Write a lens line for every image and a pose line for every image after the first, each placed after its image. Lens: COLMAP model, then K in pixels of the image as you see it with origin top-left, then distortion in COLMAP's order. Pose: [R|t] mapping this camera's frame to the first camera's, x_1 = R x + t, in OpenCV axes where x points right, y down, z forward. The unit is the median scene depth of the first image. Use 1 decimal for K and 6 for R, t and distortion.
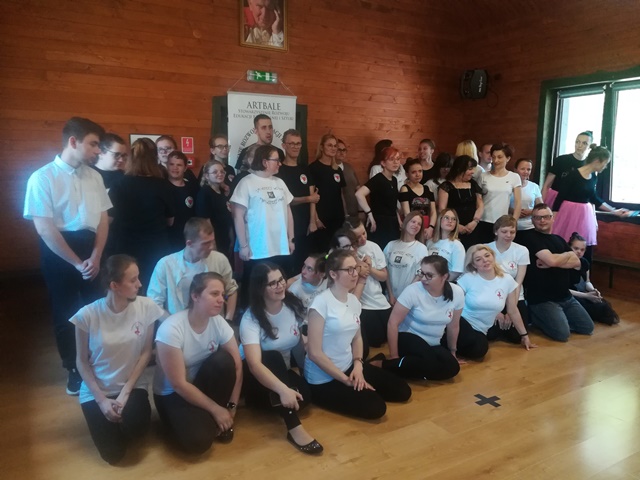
lens RADIAL K [[509.7, 0, 320.0], [0, 509.7, 240.0], [0, 0, 1]] dist [0.057576, -0.078175]
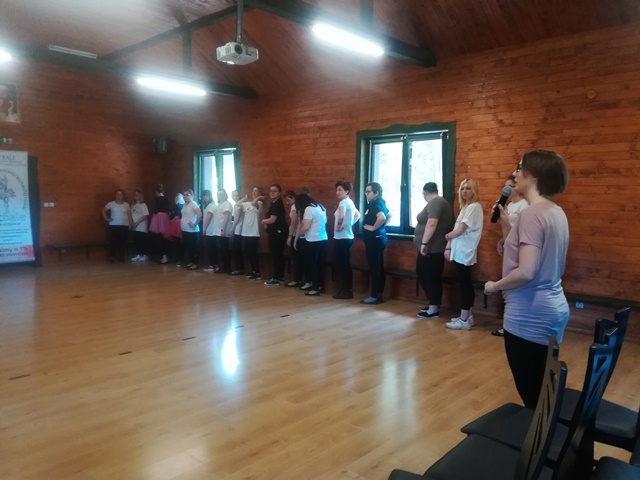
lens RADIAL K [[509.7, 0, 320.9], [0, 509.7, 241.0], [0, 0, 1]] dist [0.057576, -0.078175]
pose [[0.963873, -0.020579, 0.265566, 0.434719], [0.036456, 0.997821, -0.054996, 0.133183], [-0.263855, 0.062690, 0.962523, -0.845646]]
